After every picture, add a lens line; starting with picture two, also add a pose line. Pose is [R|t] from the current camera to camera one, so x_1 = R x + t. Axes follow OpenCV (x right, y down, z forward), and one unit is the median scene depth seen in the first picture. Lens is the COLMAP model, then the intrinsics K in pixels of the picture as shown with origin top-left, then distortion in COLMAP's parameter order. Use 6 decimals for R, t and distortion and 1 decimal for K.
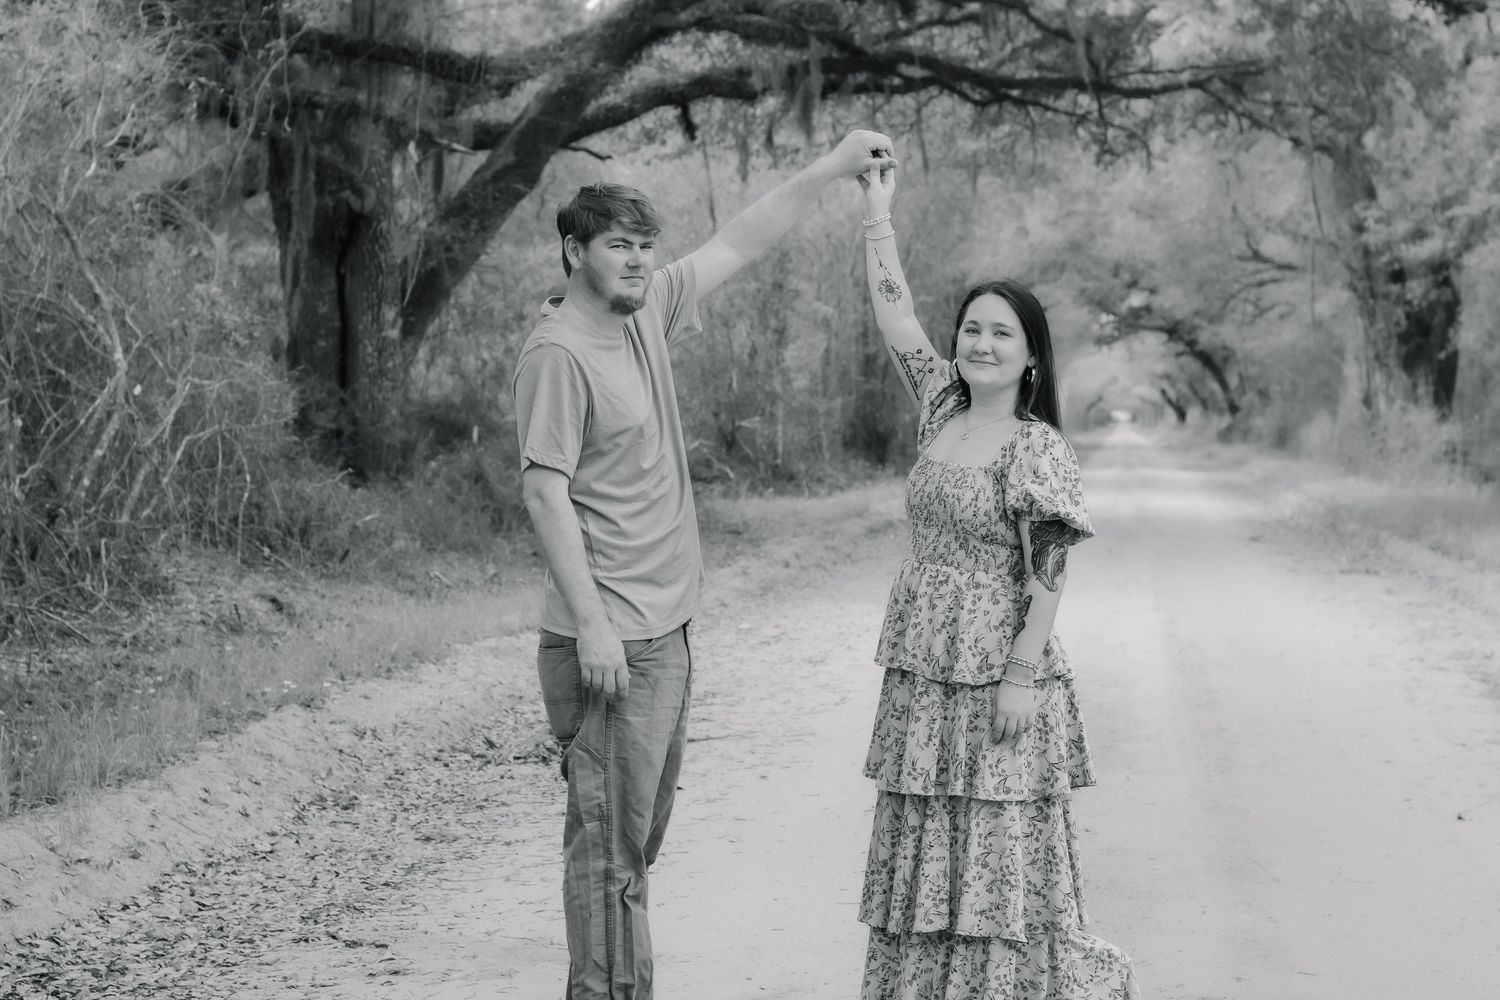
lens RADIAL K [[3431.6, 0, 741.8], [0, 3431.6, 424.0], [0, 0, 1]] dist [-0.066655, 0.572176]
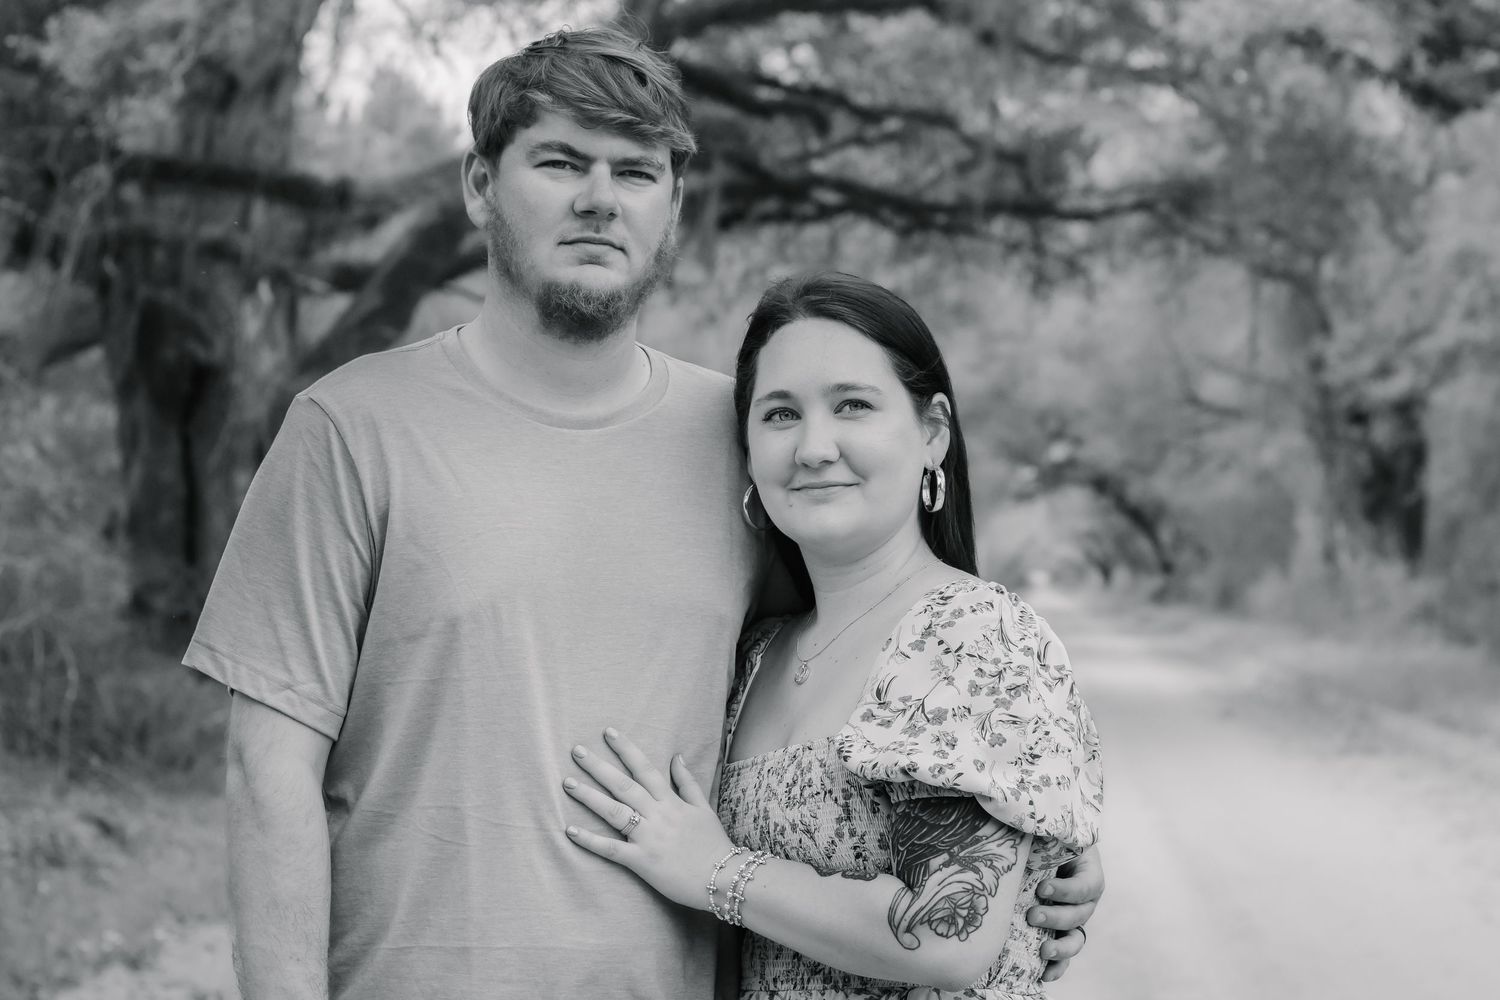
lens RADIAL K [[3467.2, 0, 755.1], [0, 3467.2, 360.9], [0, 0, 1]] dist [-0.110244, 0.755247]
pose [[0.998856, -0.017270, 0.044593, -0.009954], [0.020190, 0.997623, -0.065879, -0.001326], [-0.043350, 0.066704, 0.996831, 0.108835]]
